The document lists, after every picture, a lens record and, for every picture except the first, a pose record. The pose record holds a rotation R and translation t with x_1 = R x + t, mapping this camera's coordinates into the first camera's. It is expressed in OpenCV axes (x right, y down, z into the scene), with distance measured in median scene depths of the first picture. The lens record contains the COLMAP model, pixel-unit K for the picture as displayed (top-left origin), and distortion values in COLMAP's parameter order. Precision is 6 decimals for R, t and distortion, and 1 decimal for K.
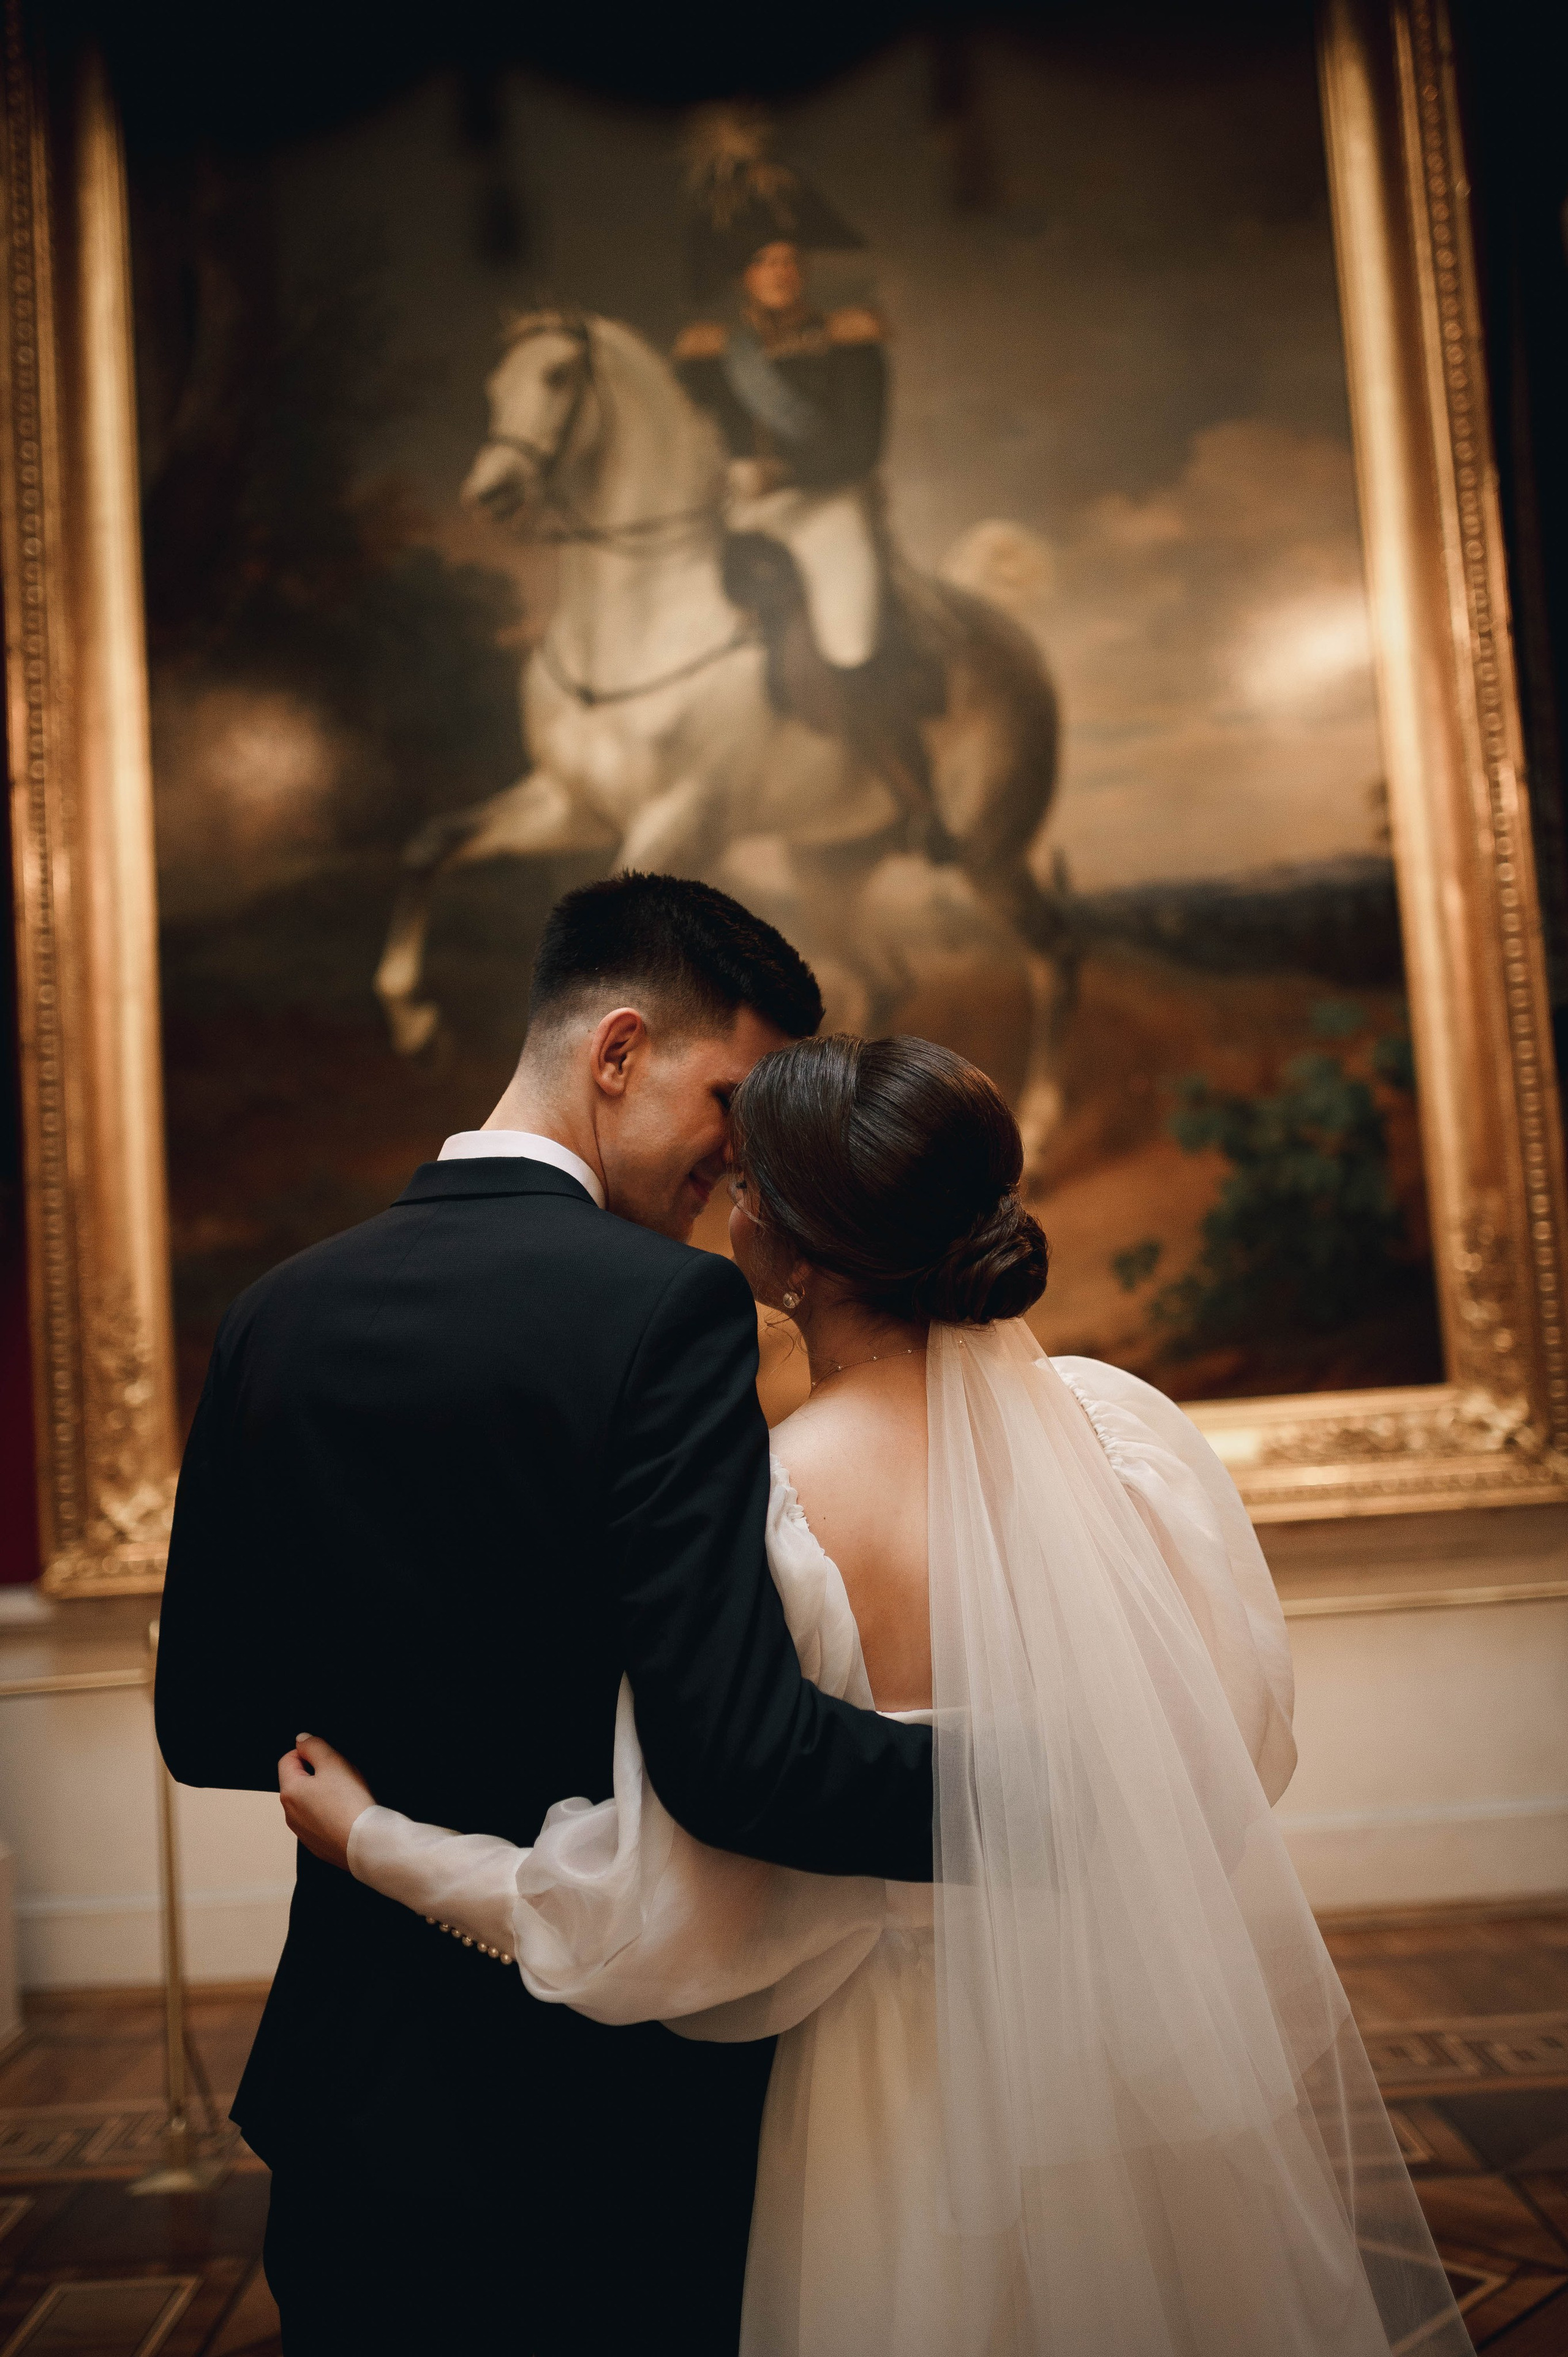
lens RADIAL K [[2226.6, 0, 761.9], [0, 2226.6, 1192.6], [0, 0, 1]] dist [-0.067176, 0.105575]
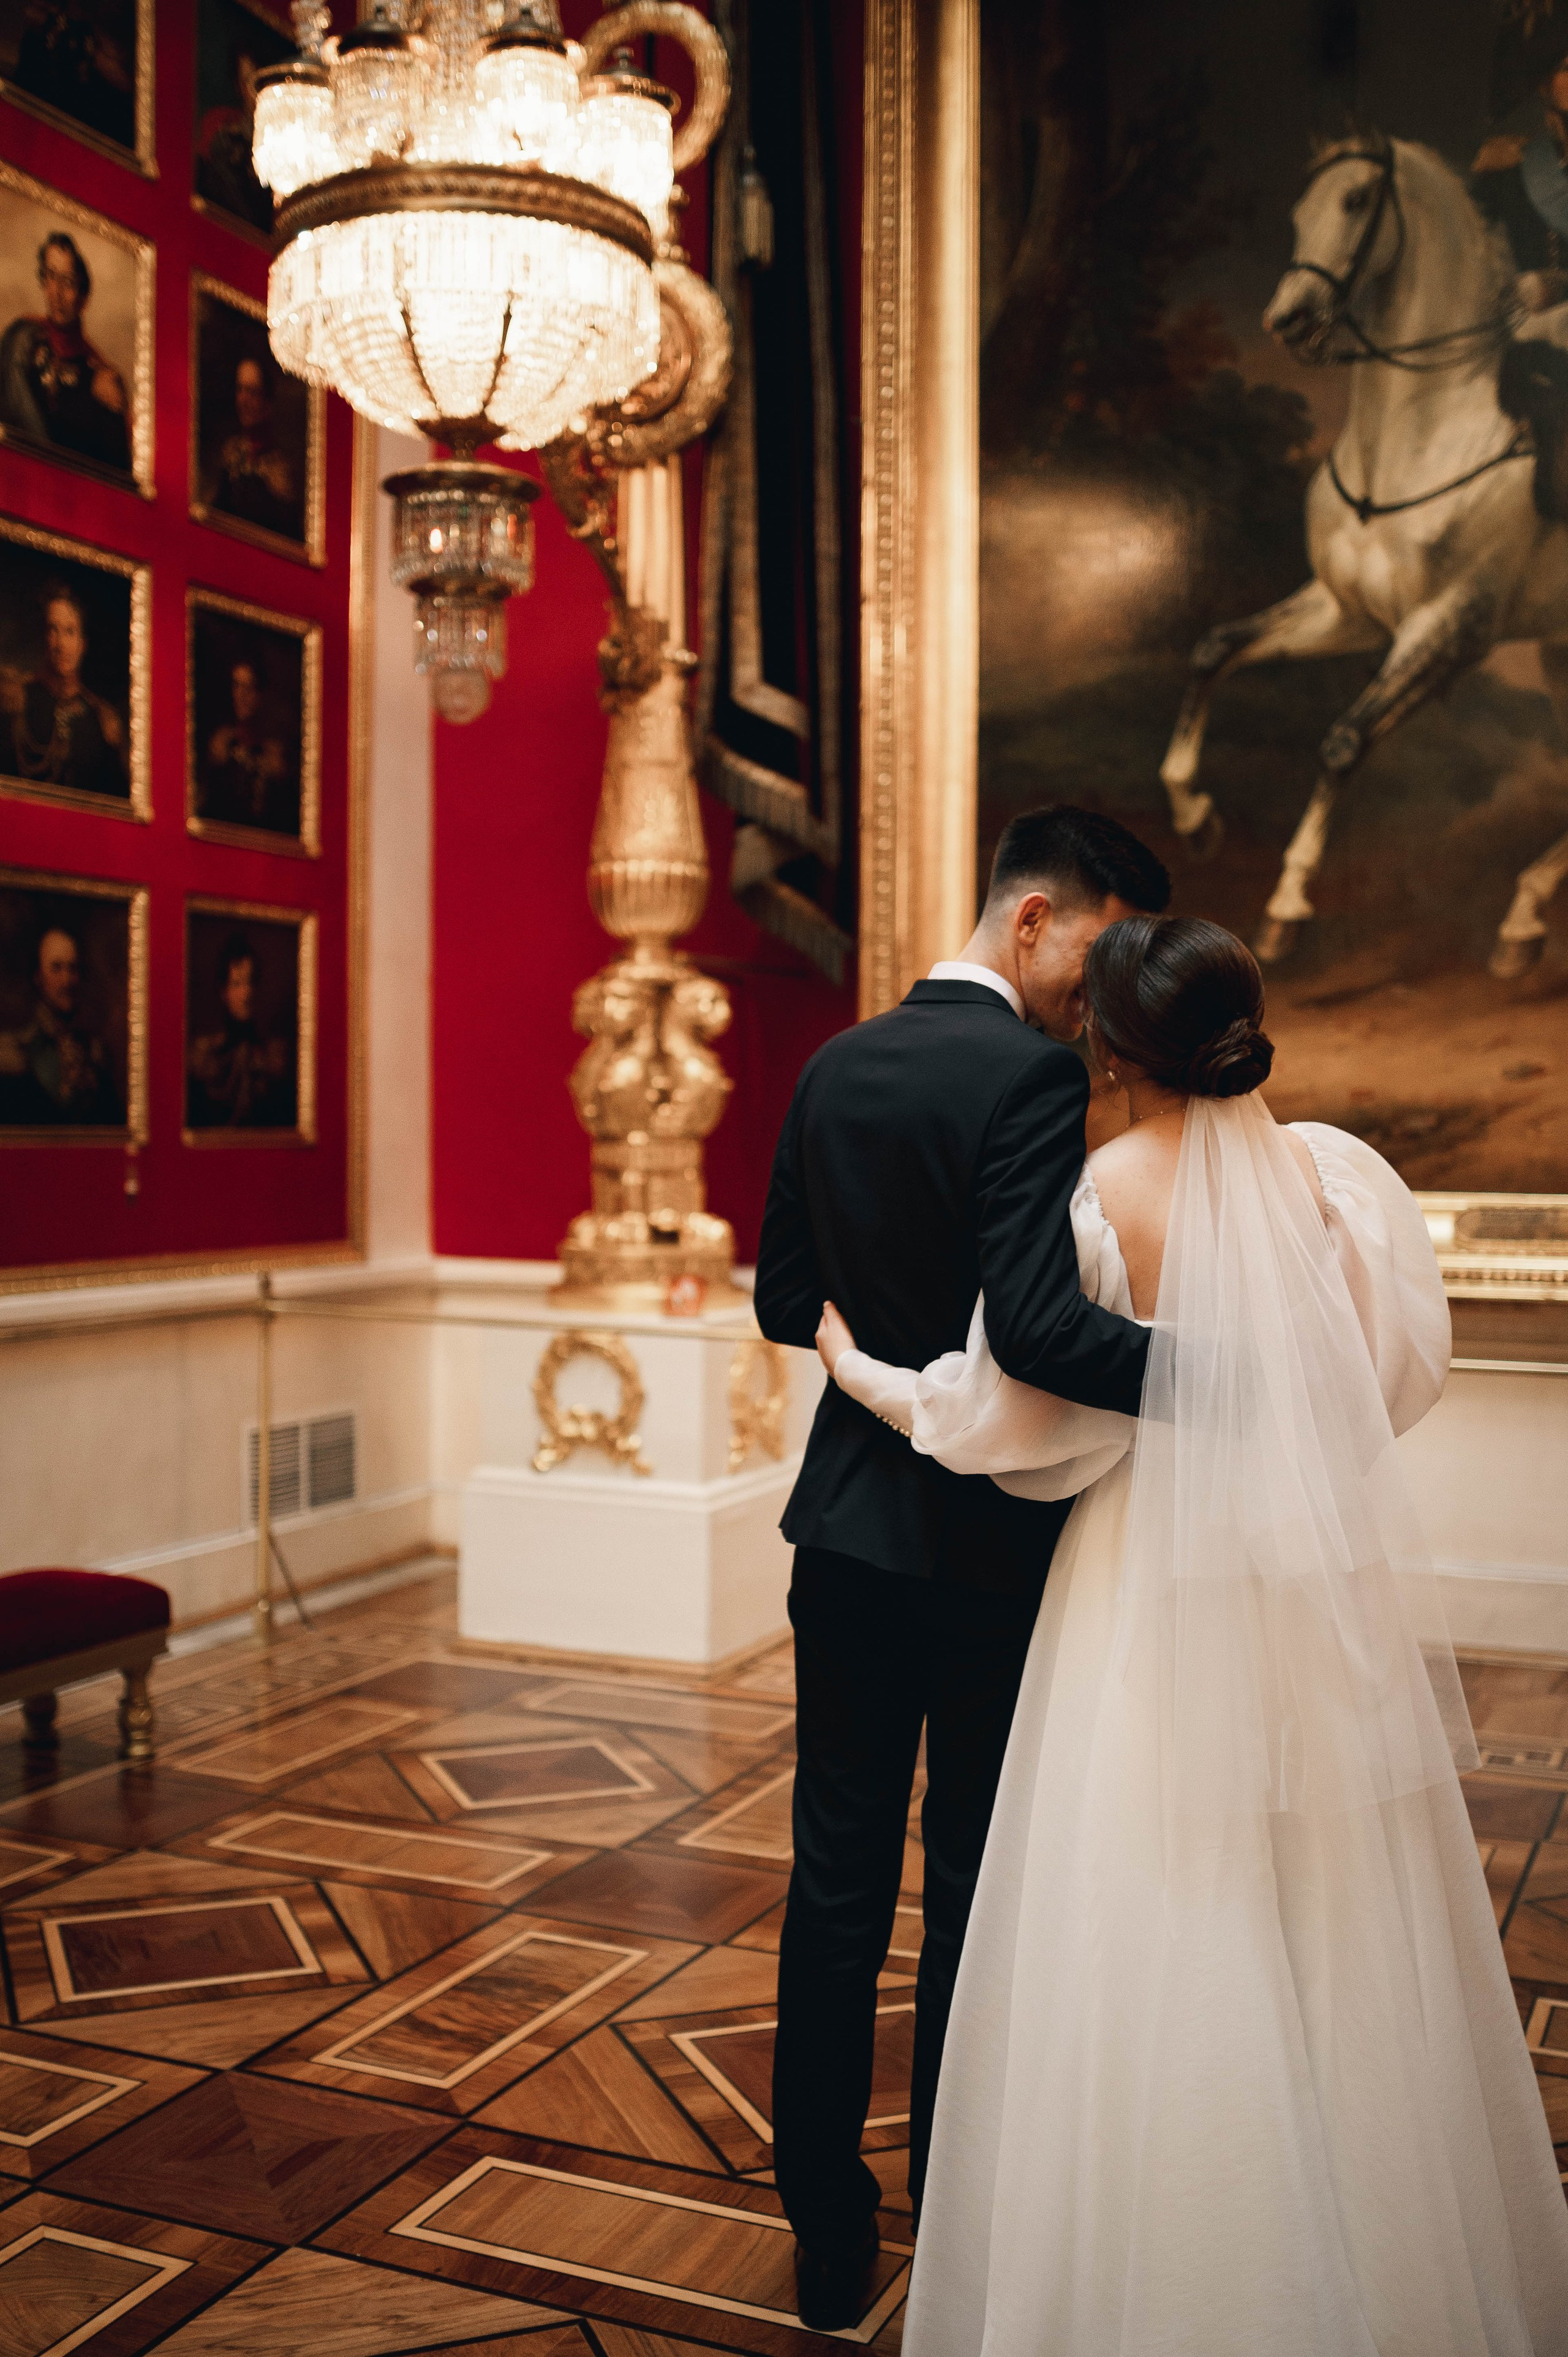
lens RADIAL K [[2287.7, 0, 769.2], [0, 2287.7, 1181.2], [0, 0, 1]] dist [-0.067360, 0.098580]
pose [[0.918761, 0.079075, -0.386816, 0.111190], [-0.036036, 0.992444, 0.117288, -0.016109], [0.393167, -0.093821, 0.914668, -0.167264]]
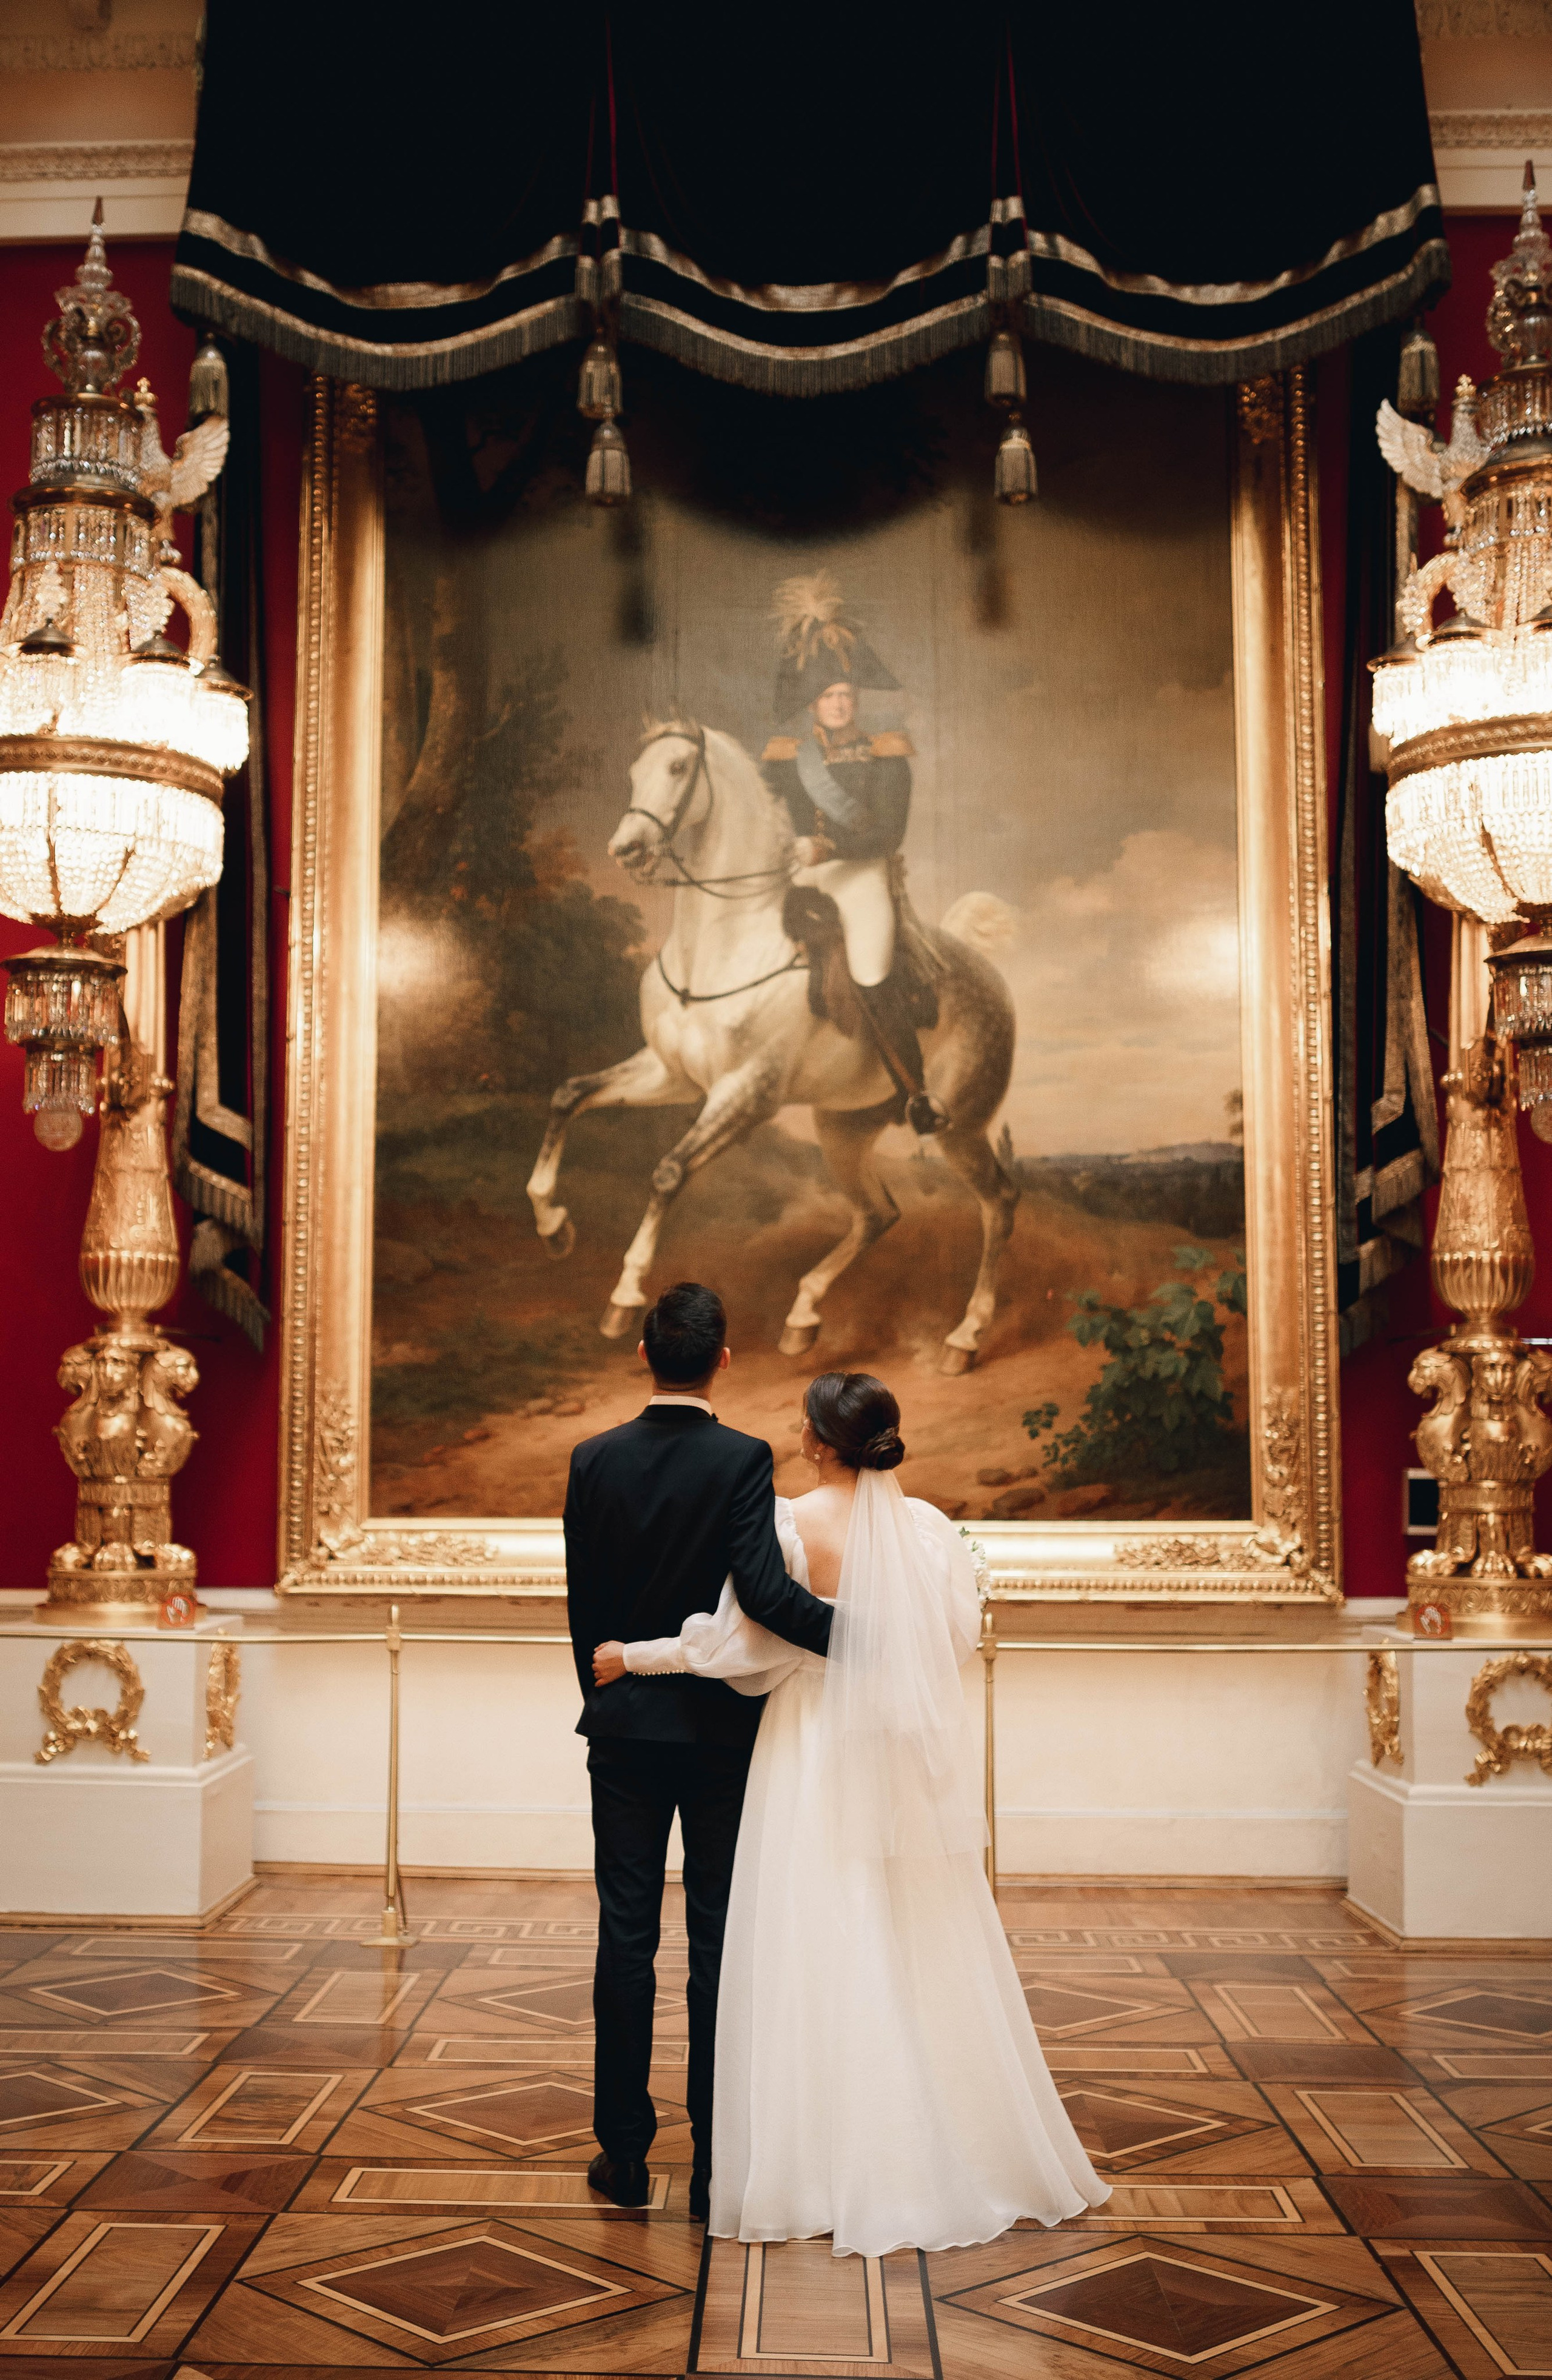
lens RADIAL K [[2537.4, 0, 640.2], [0, 2537.4, 1188.4], [0, 0, 1]] dist [-0.027527, 0.000691]
pose [[0.996077, 0.064476, -0.060604, -0.000418], [-0.066190, 0.997450, -0.026699, -0.054872], [0.058728, 0.030606, 0.997805, -0.647028]]
